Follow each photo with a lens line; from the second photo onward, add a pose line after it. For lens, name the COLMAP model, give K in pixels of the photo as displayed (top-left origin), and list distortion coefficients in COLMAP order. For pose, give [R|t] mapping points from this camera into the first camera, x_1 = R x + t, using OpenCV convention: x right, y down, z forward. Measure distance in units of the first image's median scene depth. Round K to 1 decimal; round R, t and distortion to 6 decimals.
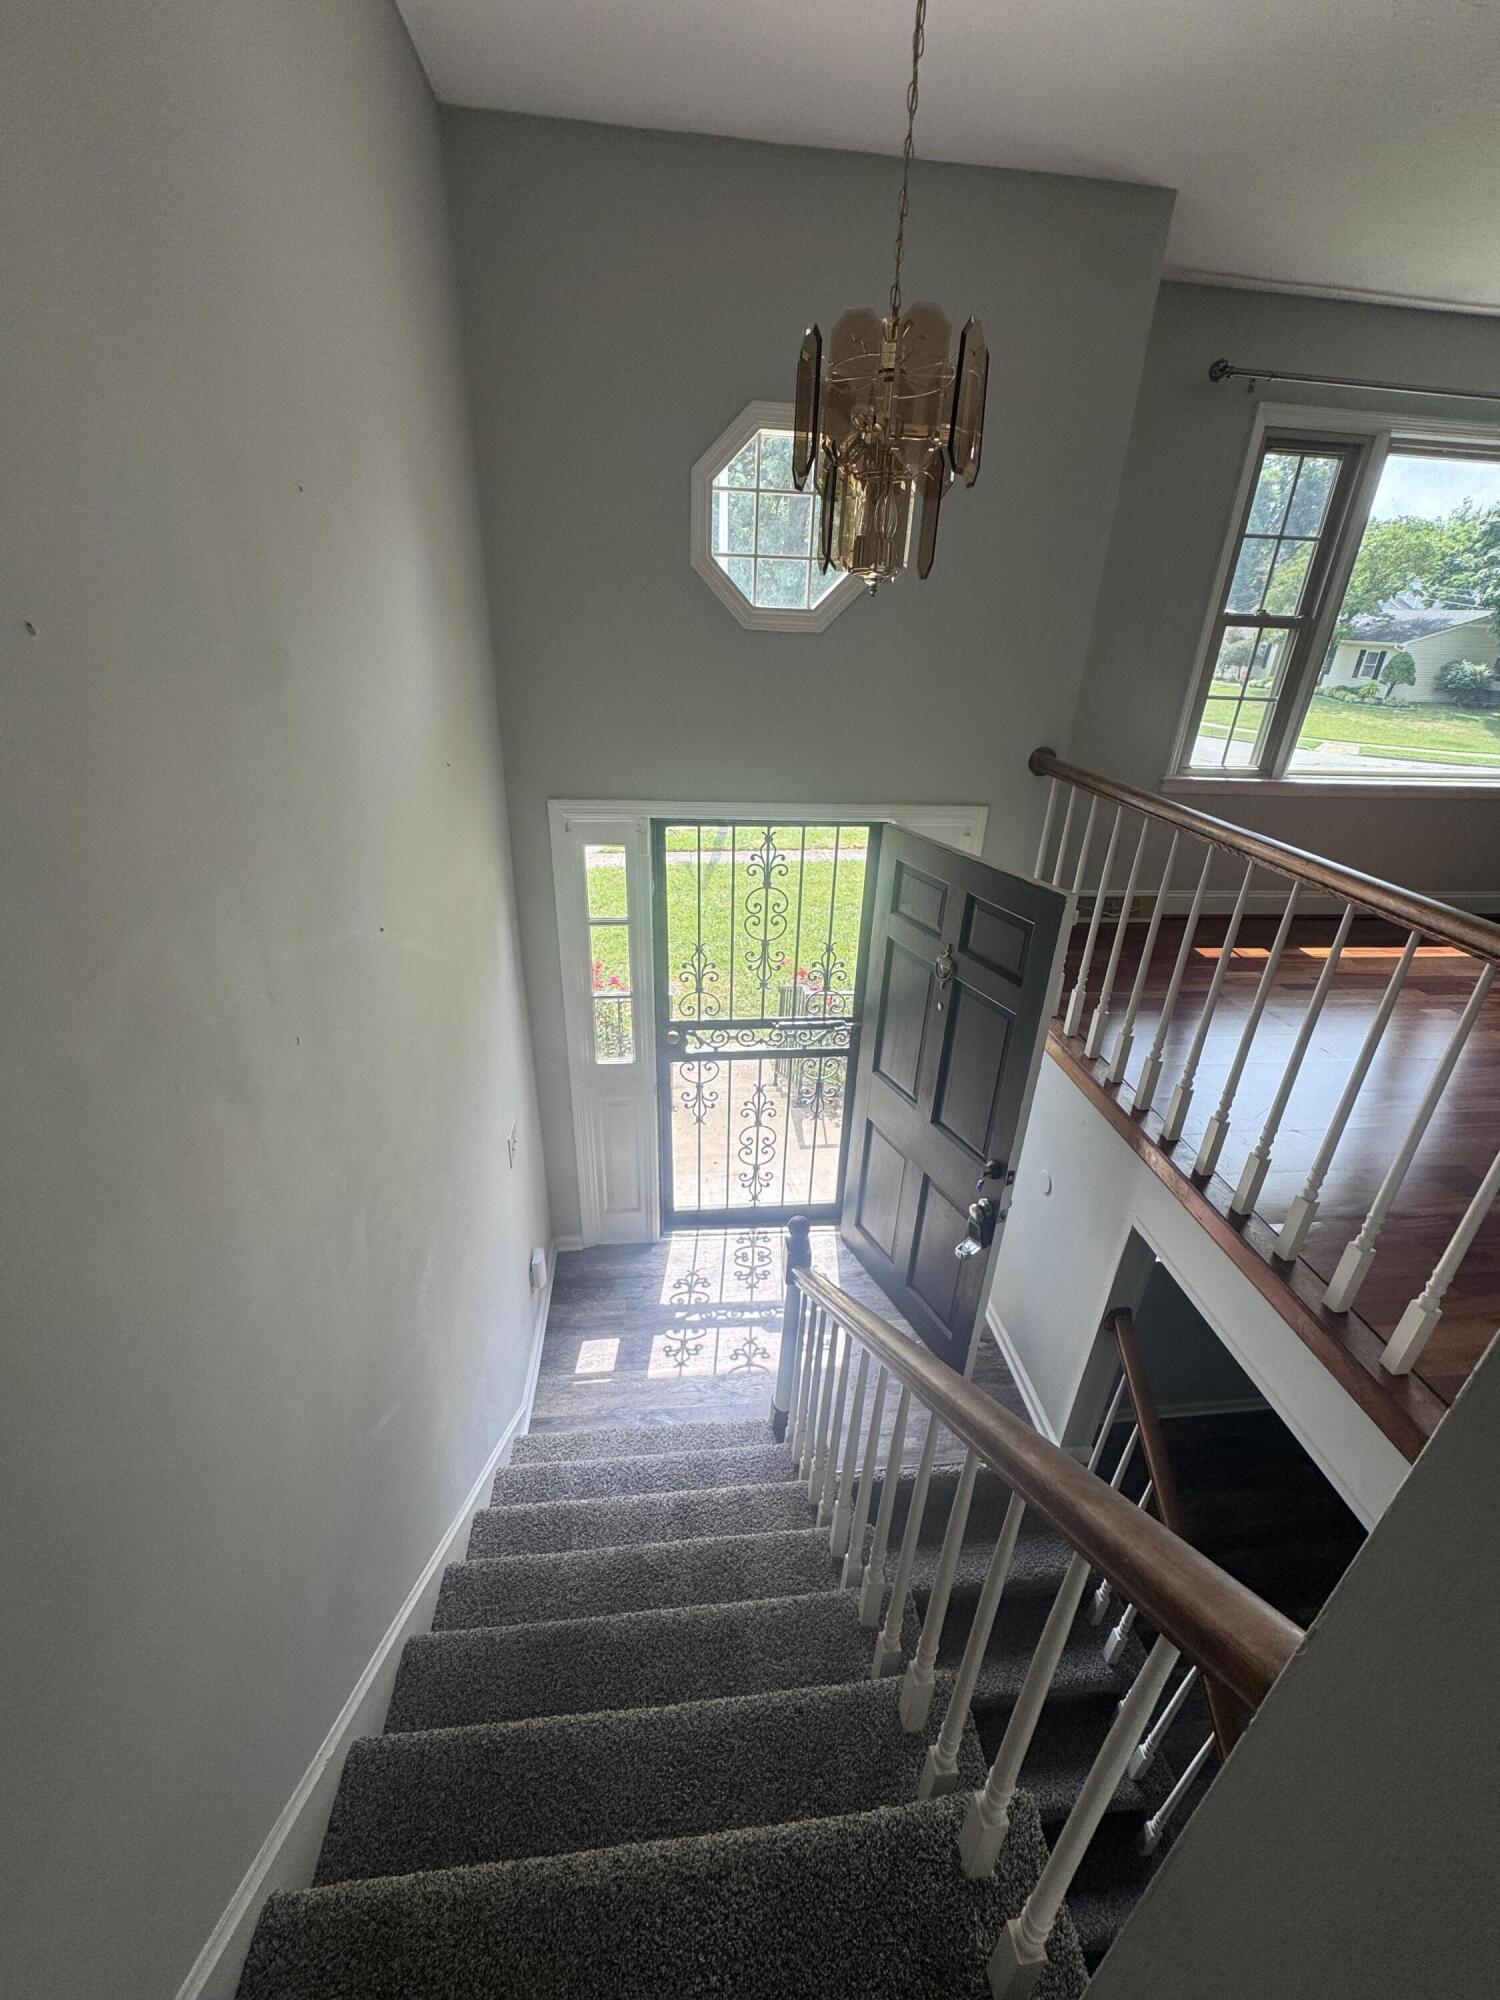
lens RADIAL K [[797.2, 0, 761.4], [0, 797.2, 1004.2], [0, 0, 1]] dist [-0.002424, -0.000127]
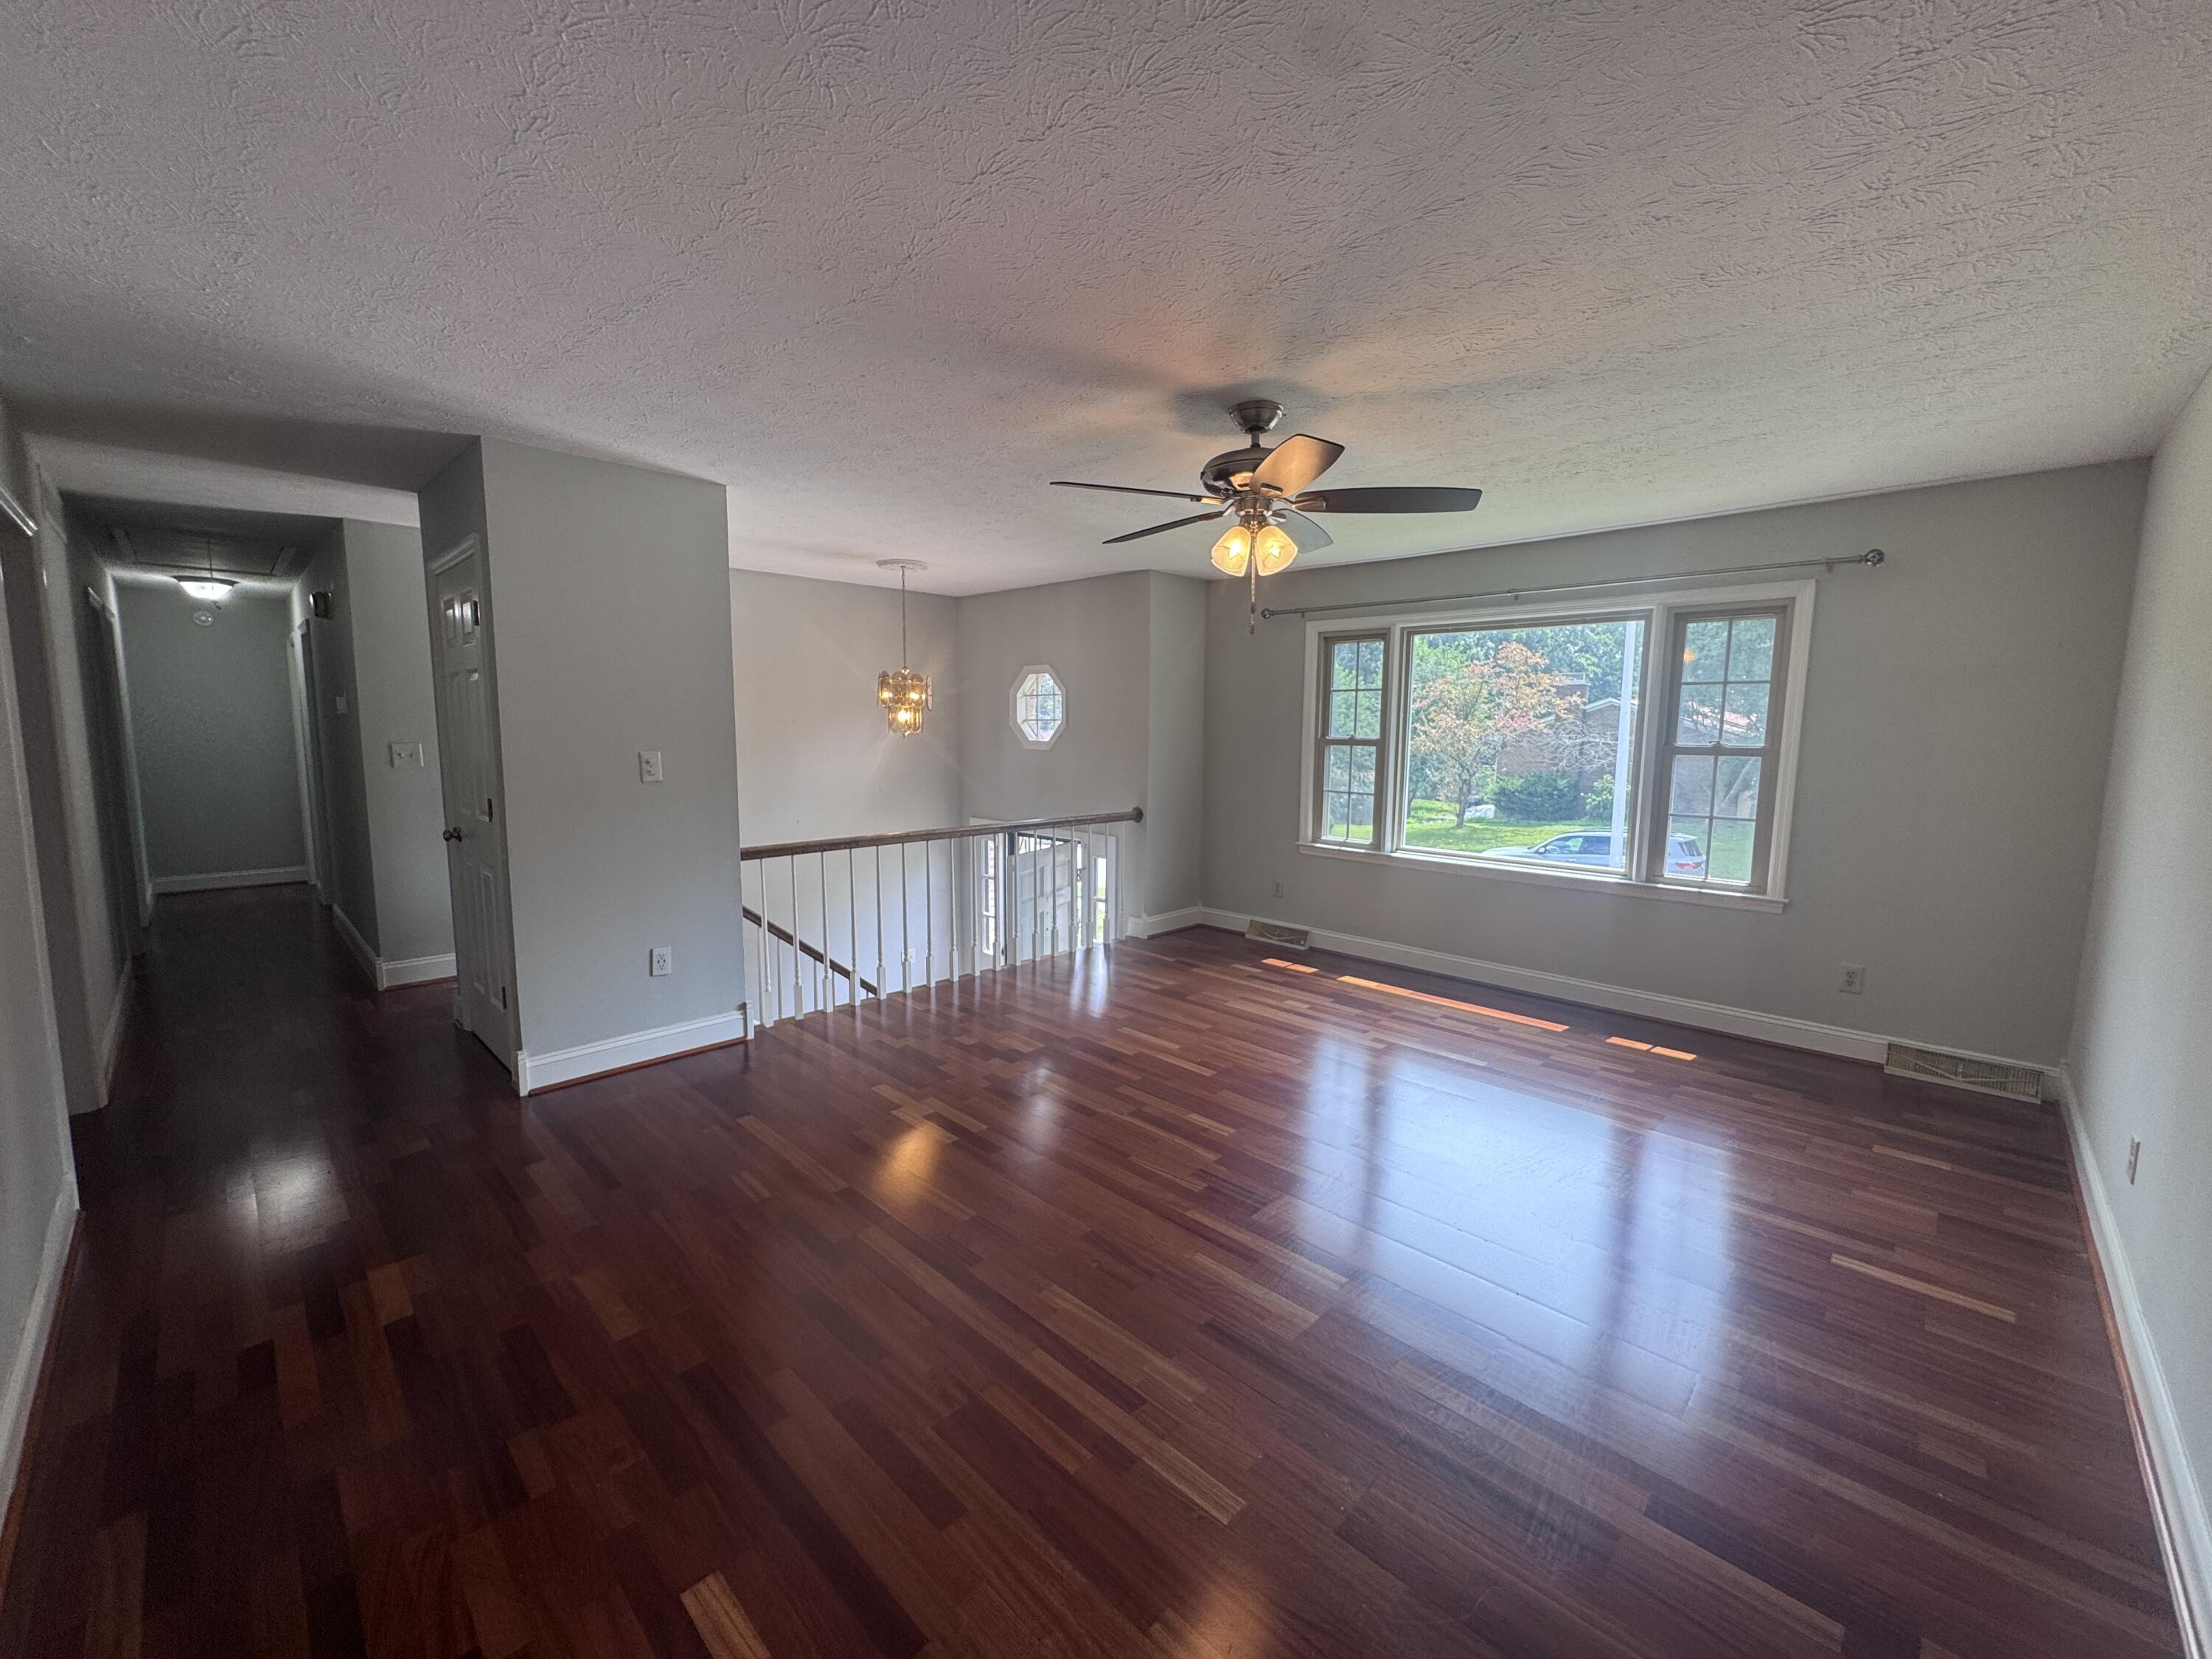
lens RADIAL K [[890.8, 0, 1096.2], [0, 890.8, 834.1], [0, 0, 1]] dist [-0.020520, -0.000179]
pose [[0.625682, 0.061416, -0.777657, 1.589508], [-0.332542, 0.922776, -0.194678, 0.134235], [0.705647, 0.380410, 0.597788, -0.213484]]
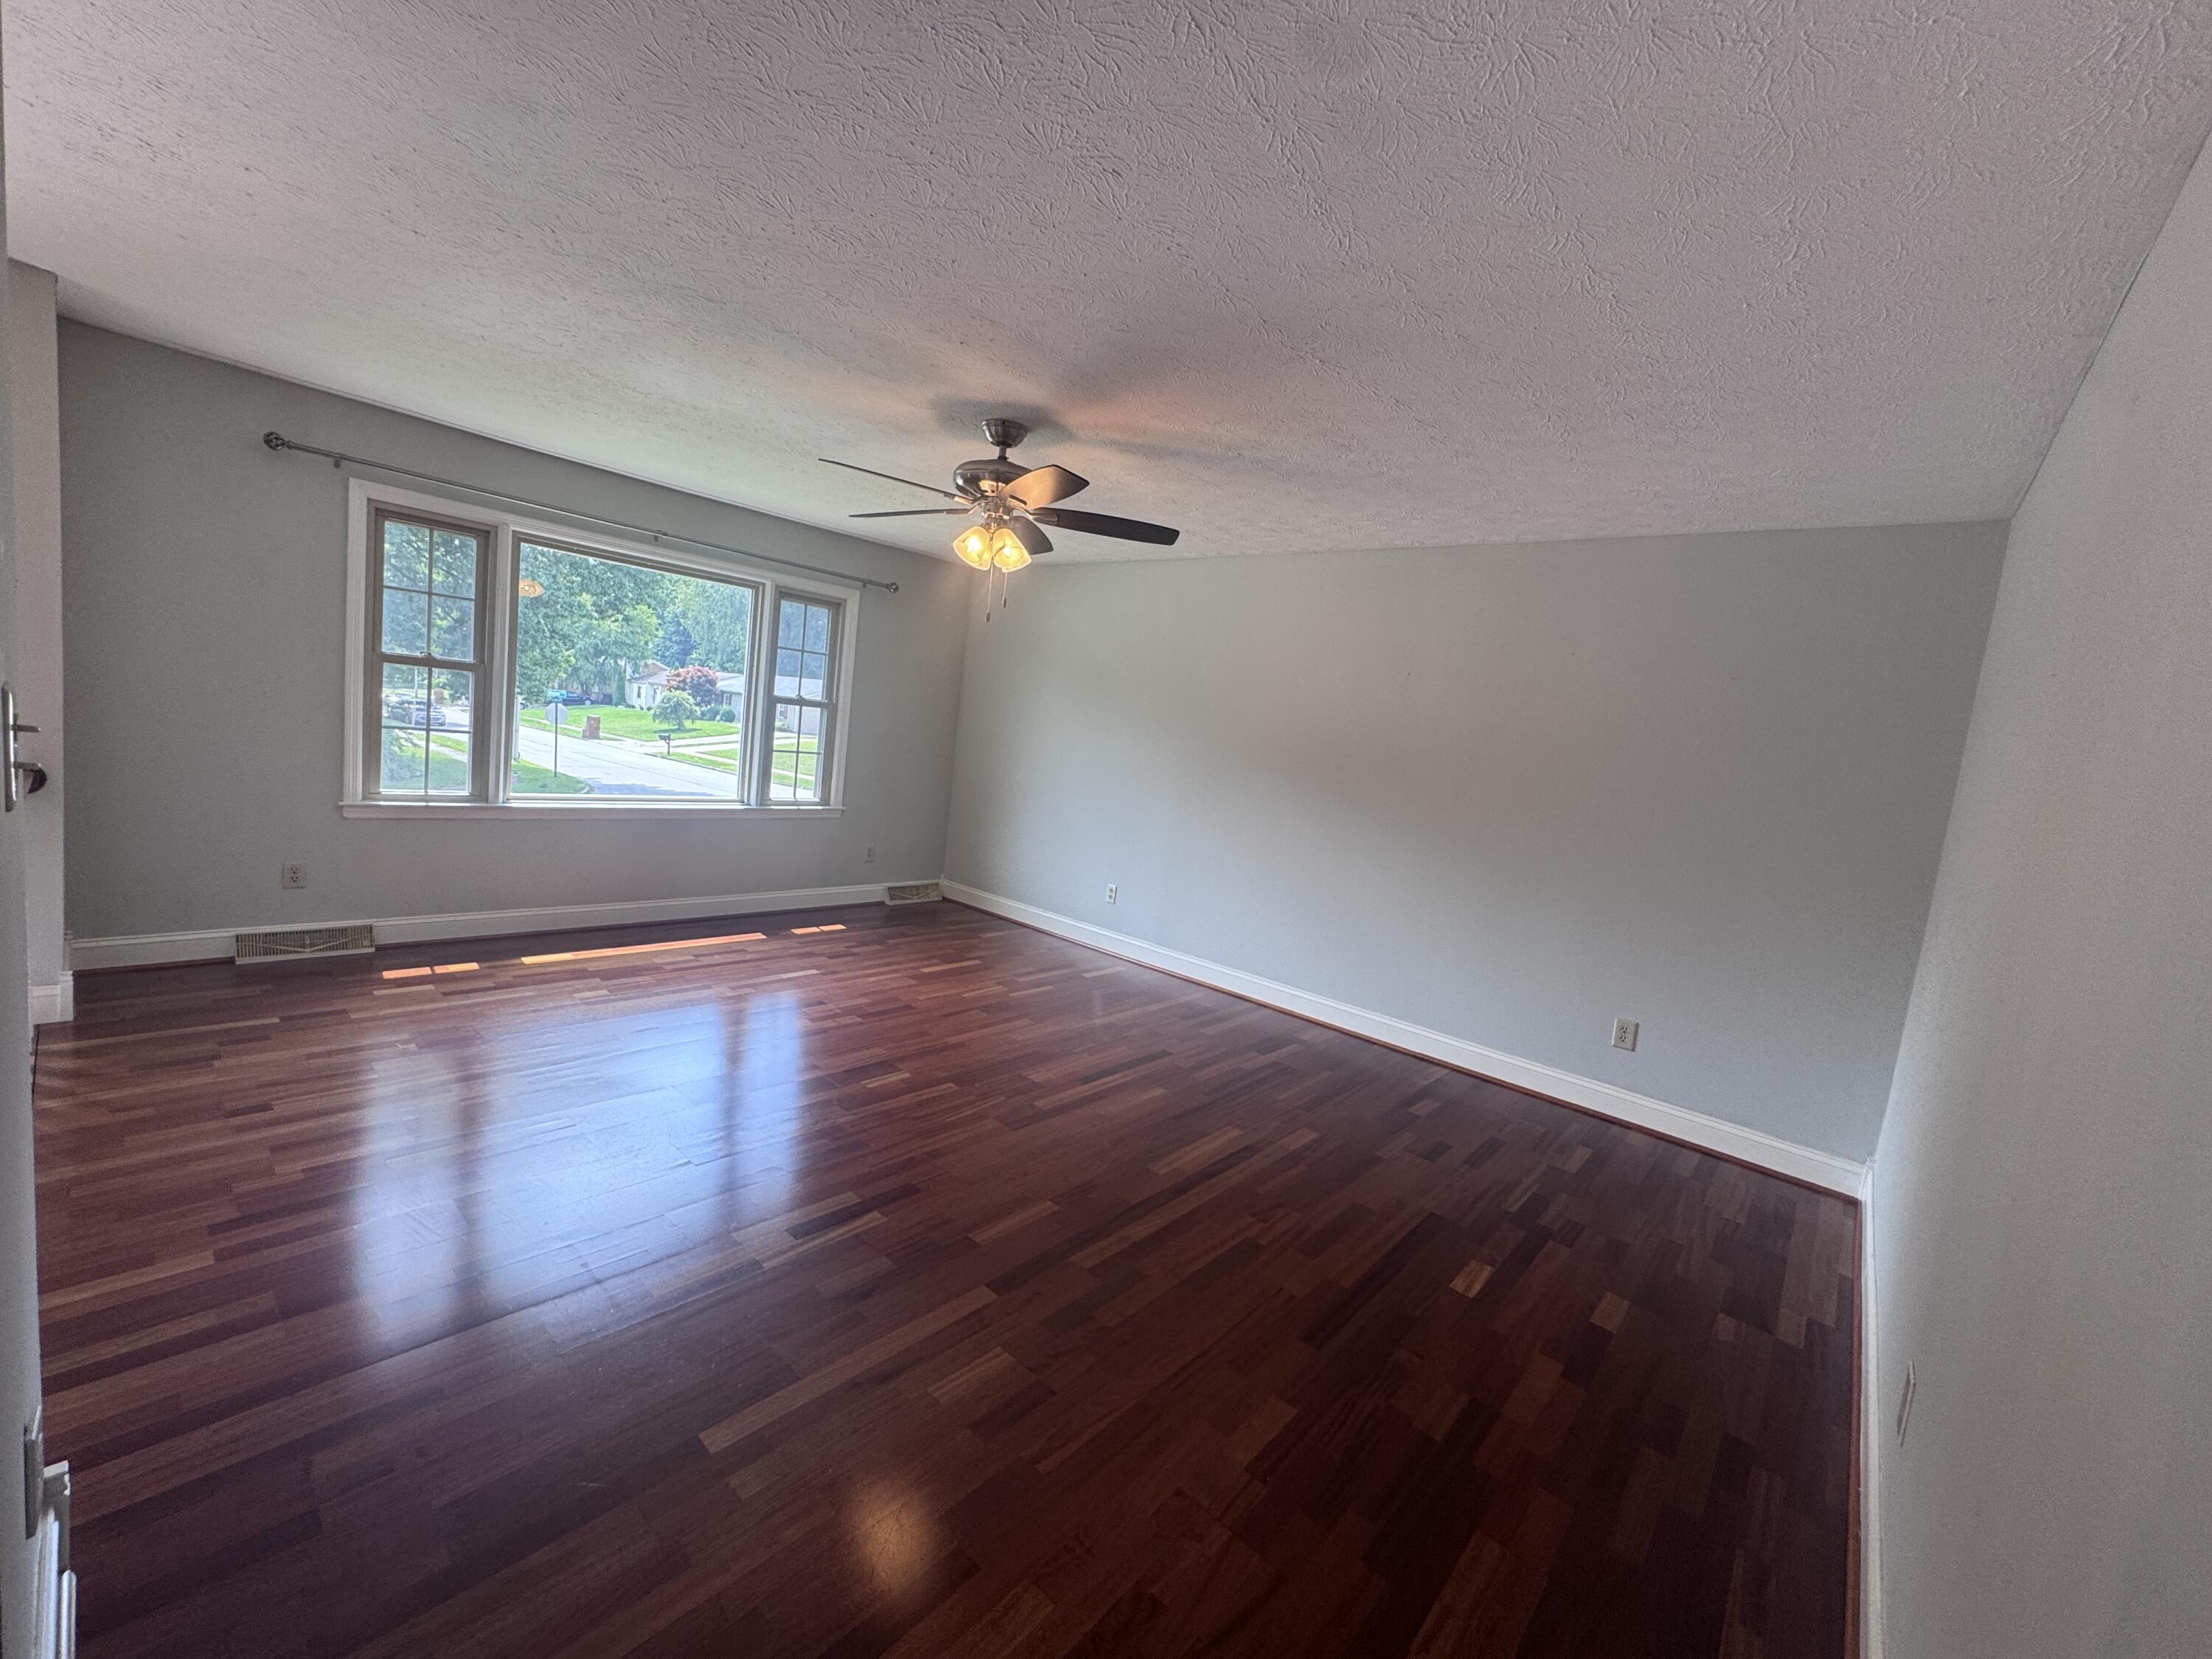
lens RADIAL K [[860.3, 0, 1091.6], [0, 860.3, 825.8], [0, 0, 1]] dist [-0.000847, -0.000231]
pose [[0.748260, -0.028832, 0.662779, 0.521964], [0.211503, 0.957289, -0.197138, 0.151831], [-0.628787, 0.287690, 0.722399, -0.344780]]
